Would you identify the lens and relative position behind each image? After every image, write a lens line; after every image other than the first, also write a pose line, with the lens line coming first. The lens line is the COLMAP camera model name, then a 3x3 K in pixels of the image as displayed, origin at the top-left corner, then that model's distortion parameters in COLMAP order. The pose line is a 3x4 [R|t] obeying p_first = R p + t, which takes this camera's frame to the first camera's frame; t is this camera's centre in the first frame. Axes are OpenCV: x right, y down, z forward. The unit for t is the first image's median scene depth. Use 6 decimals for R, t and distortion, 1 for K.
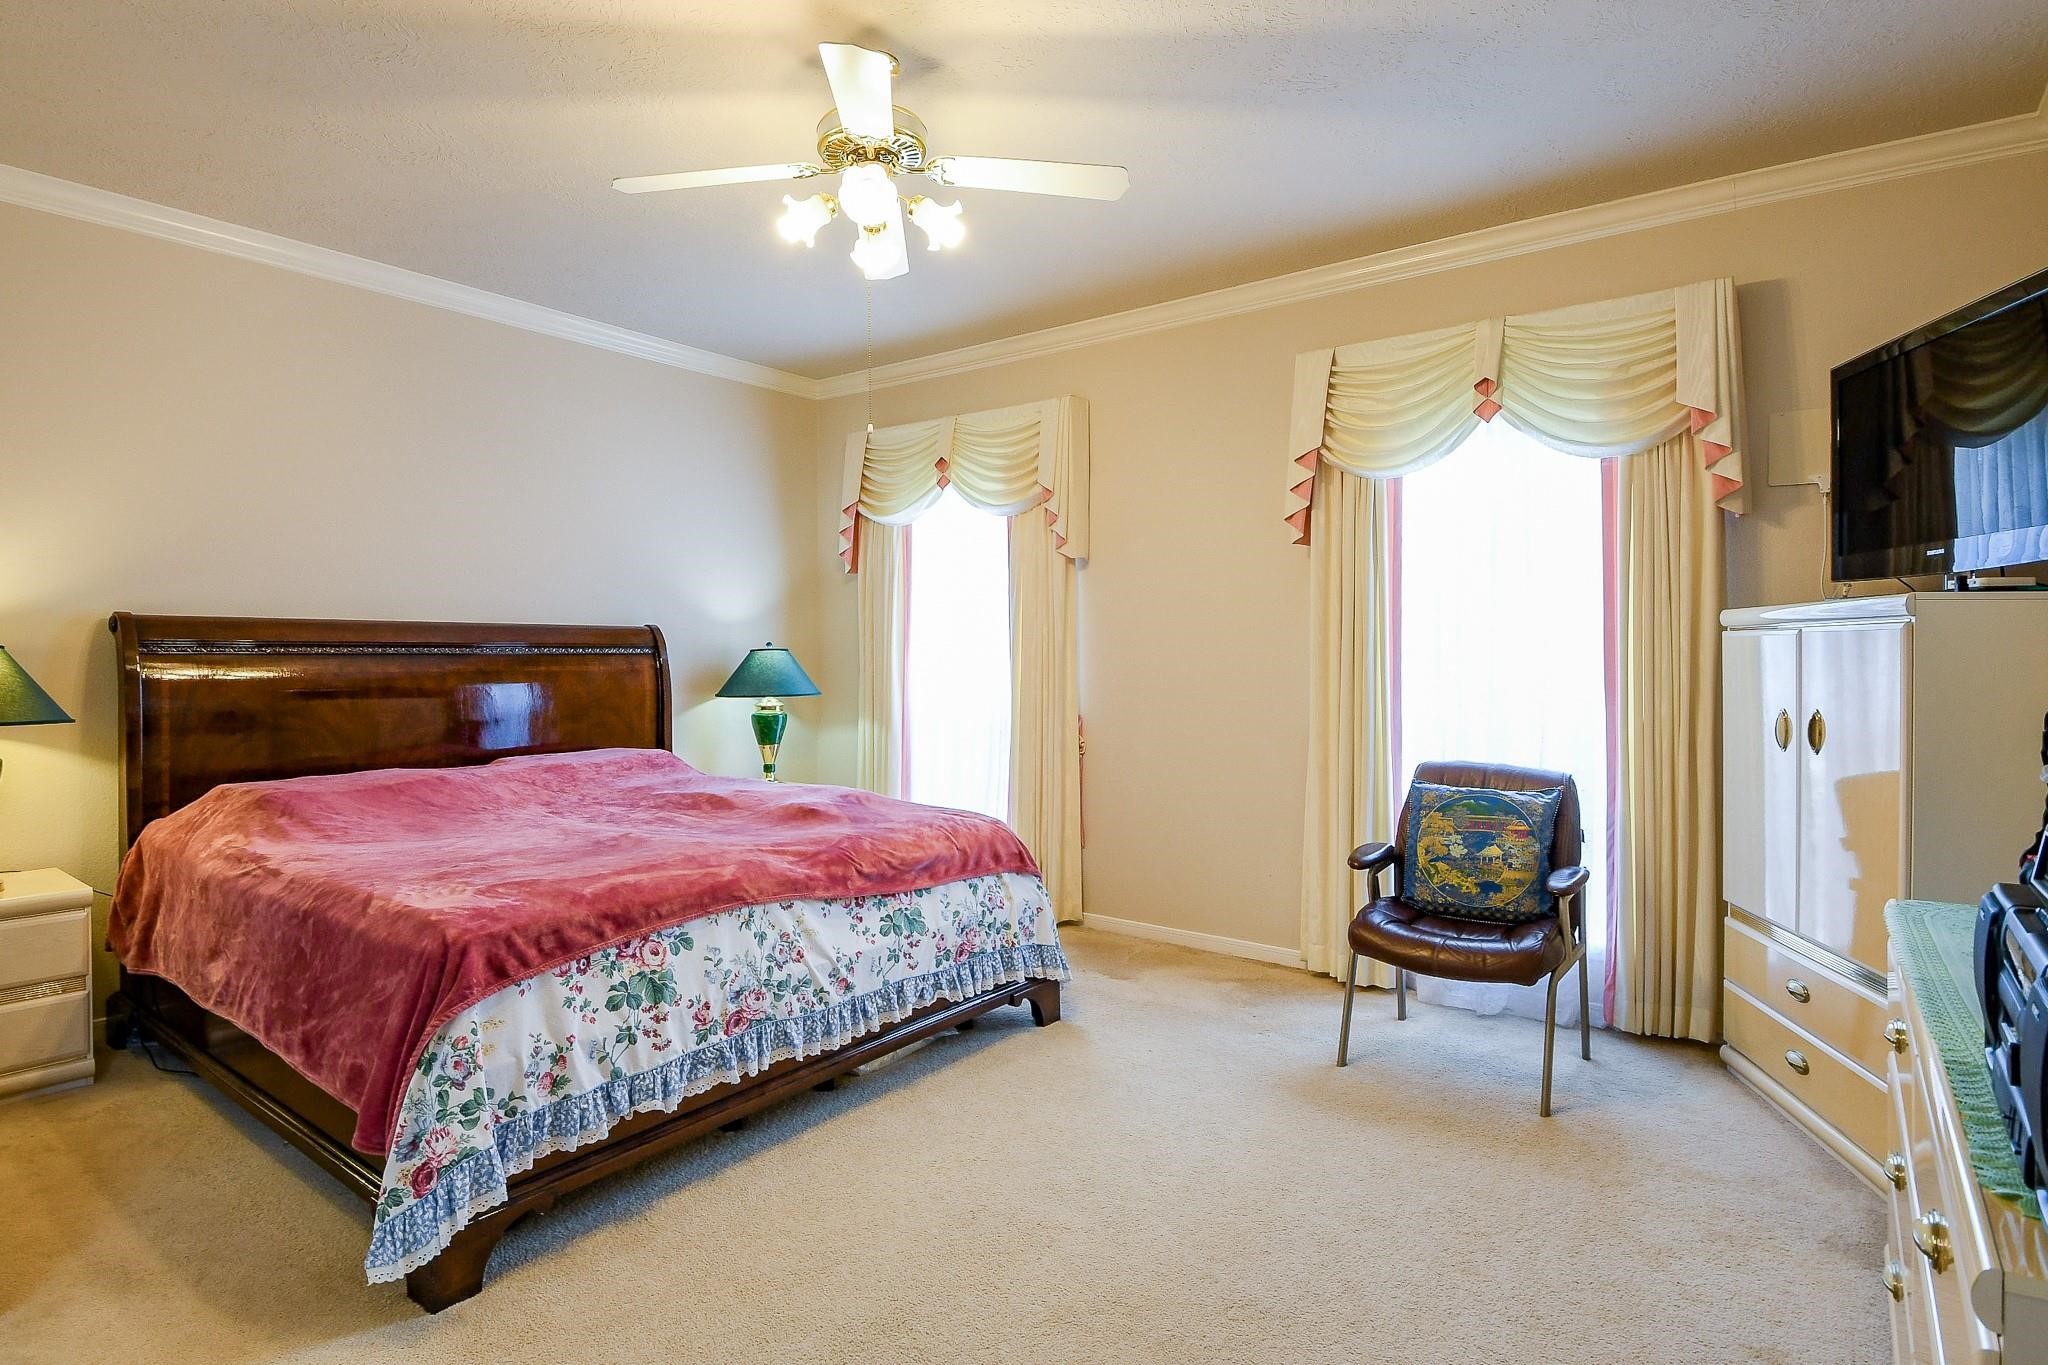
lens RADIAL K [[1070.9, 0, 1014.4], [0, 1070.9, 661.0], [0, 0, 1]] dist [0.030671, -0.043701]
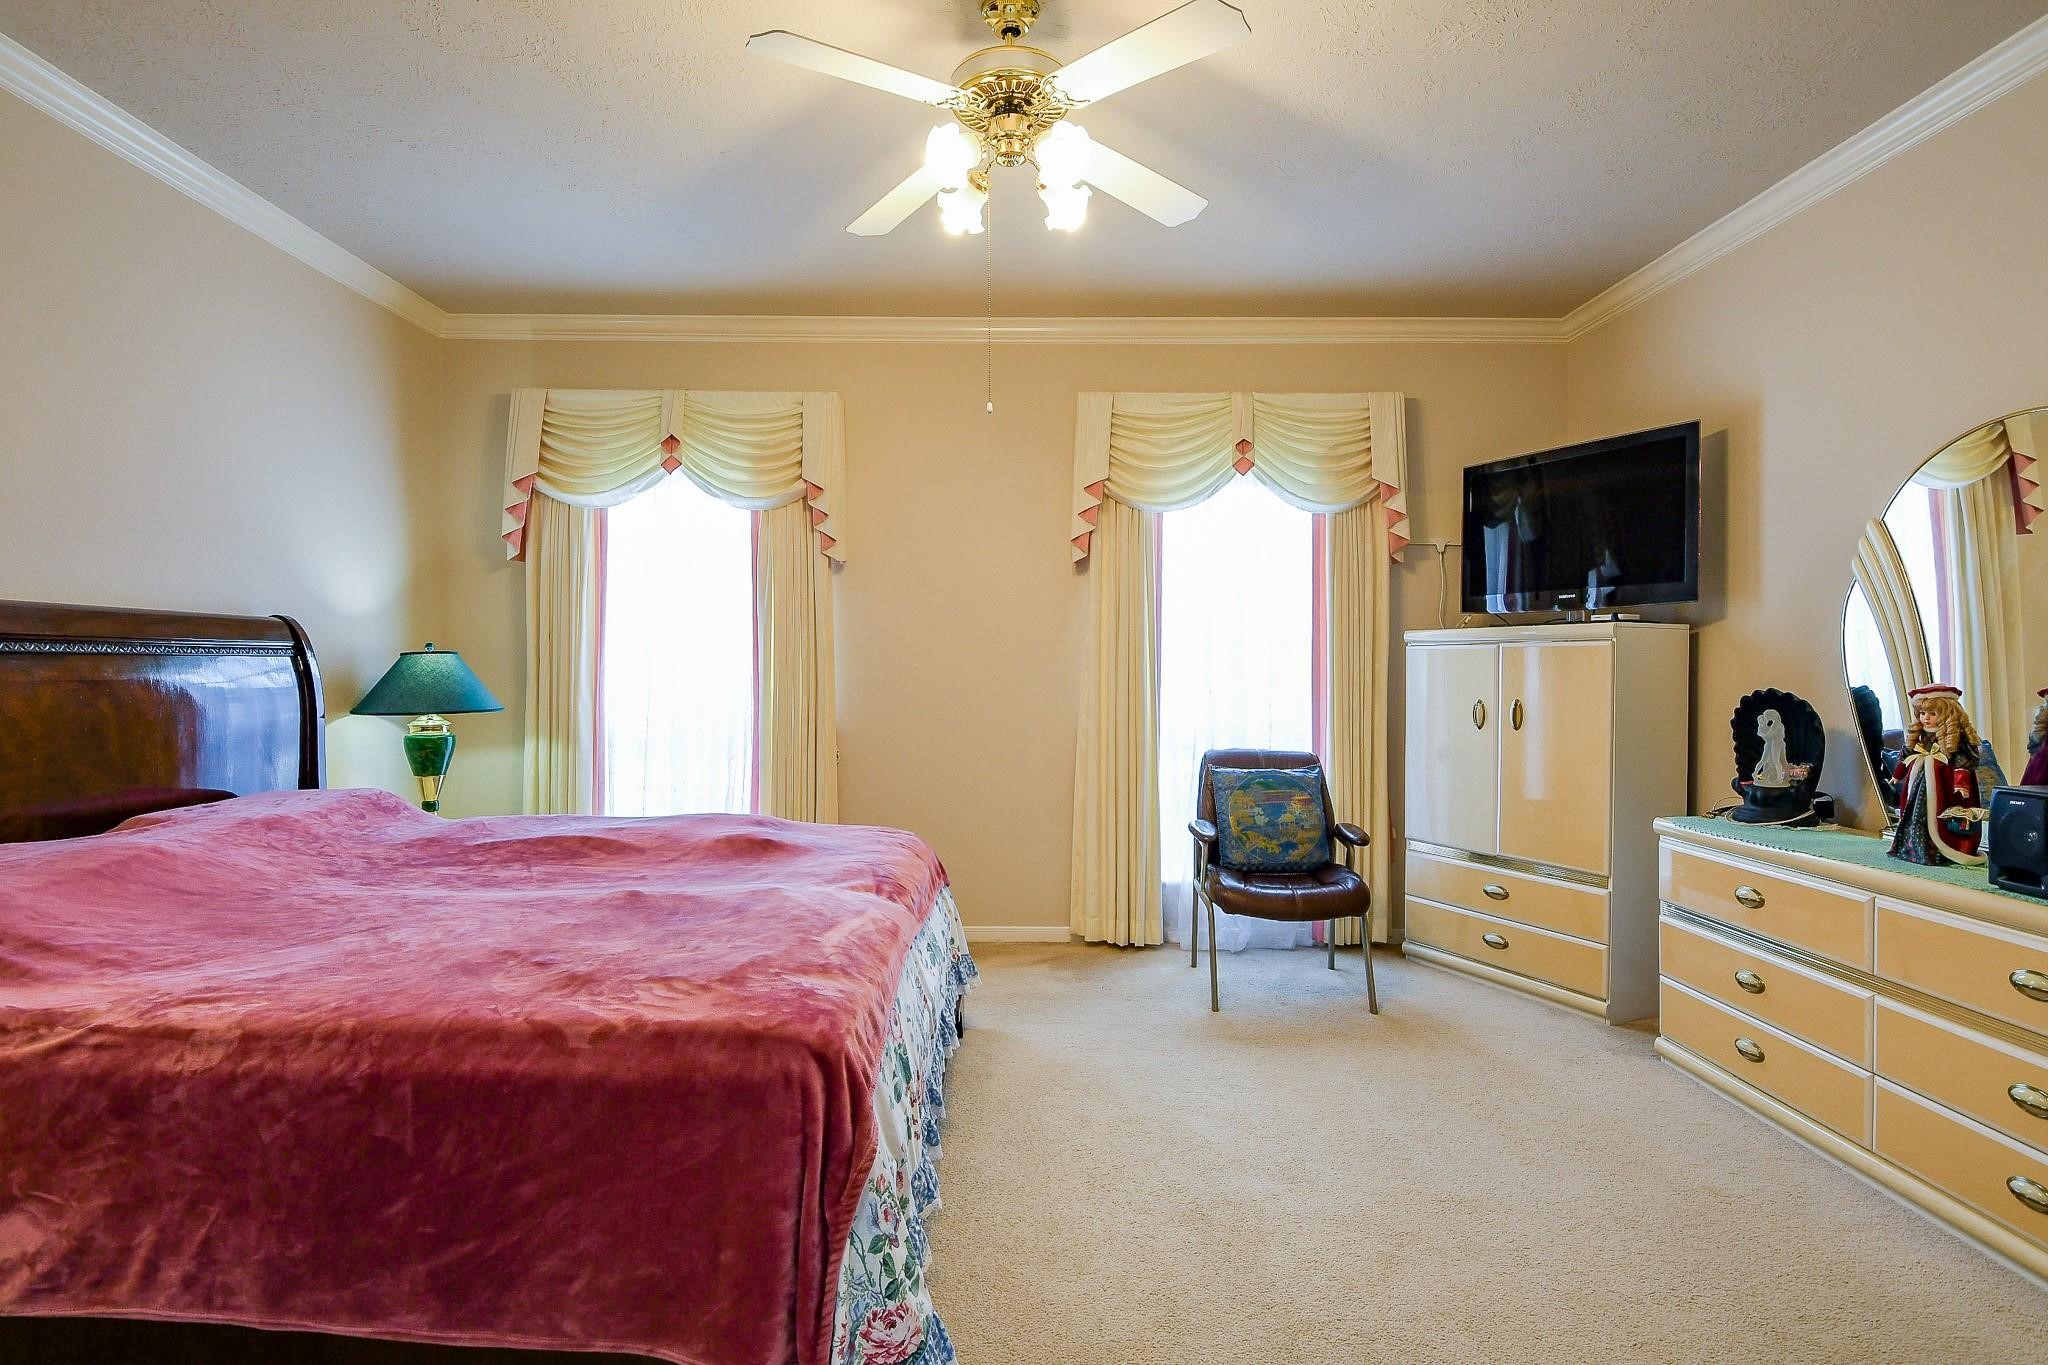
lens RADIAL K [[1013.0, 0, 1020.2], [0, 1013.0, 680.8], [0, 0, 1]] dist [0.024283, -0.033408]
pose [[0.792345, -0.005490, 0.610048, -0.452114], [0.000989, 0.999970, 0.007715, 0.005953], [-0.610072, -0.005510, 0.792327, 0.212694]]
